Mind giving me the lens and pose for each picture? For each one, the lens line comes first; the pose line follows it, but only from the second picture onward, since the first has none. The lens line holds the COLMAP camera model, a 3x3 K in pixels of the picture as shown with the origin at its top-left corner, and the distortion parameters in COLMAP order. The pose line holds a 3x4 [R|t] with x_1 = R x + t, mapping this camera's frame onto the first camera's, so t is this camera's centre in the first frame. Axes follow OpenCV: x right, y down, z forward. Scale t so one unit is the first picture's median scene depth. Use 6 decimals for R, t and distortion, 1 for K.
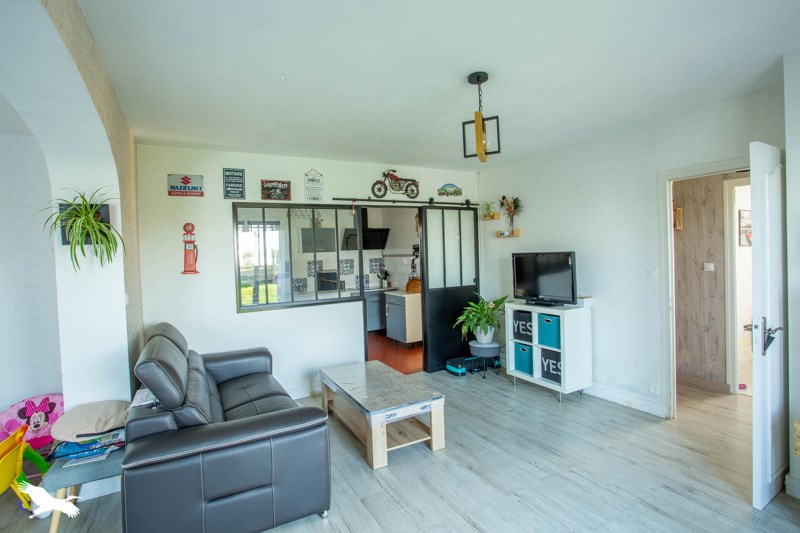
lens RADIAL K [[387.2, 0, 397.5], [0, 387.2, 264.9], [0, 0, 1]] dist [-0.035806, 0.009857]
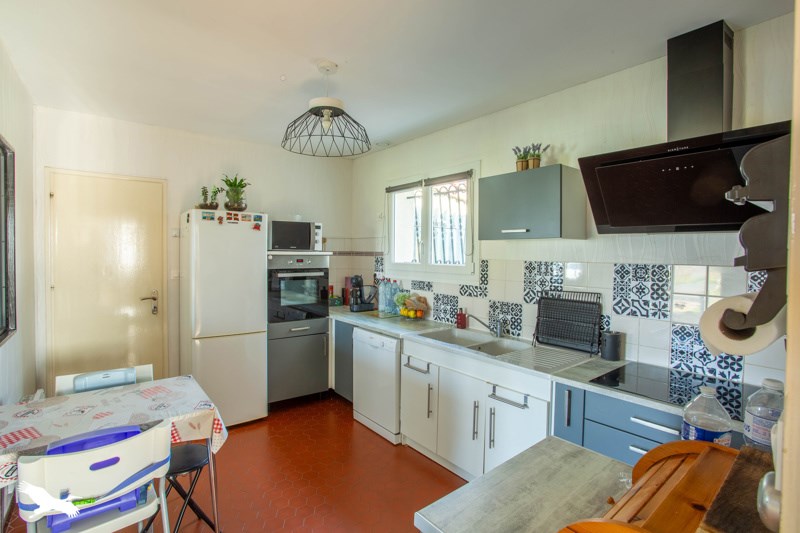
lens RADIAL K [[387.2, 0, 397.5], [0, 387.2, 263.7], [0, 0, 1]] dist [-0.035806, 0.009857]
pose [[0.214194, 0.067252, -0.974473, 0.209119], [-0.043715, 0.997287, 0.059218, -0.045140], [0.975813, 0.029915, 0.216553, 1.416948]]
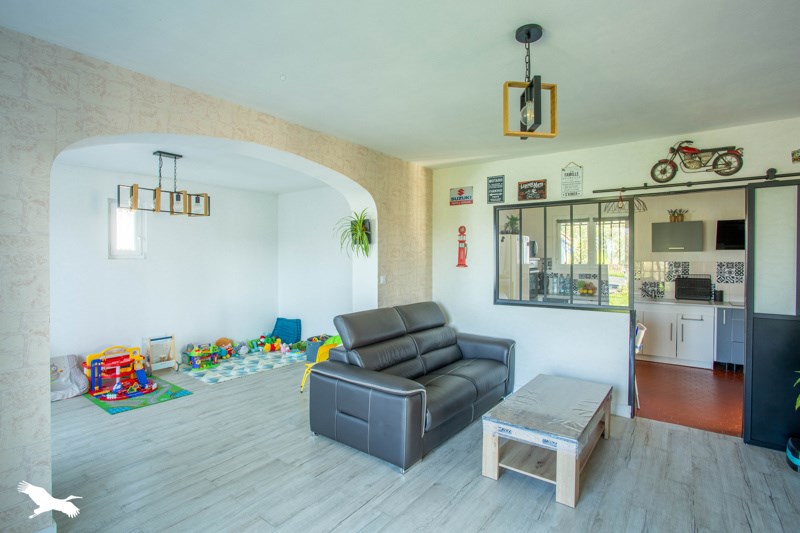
lens RADIAL K [[387.2, 0, 394.5], [0, 387.2, 260.8], [0, 0, 1]] dist [-0.035806, 0.009857]
pose [[0.435964, 0.044790, -0.898849, 0.438273], [-0.041675, 0.998694, 0.029552, -0.021638], [0.898999, 0.024576, 0.437261, 0.223387]]
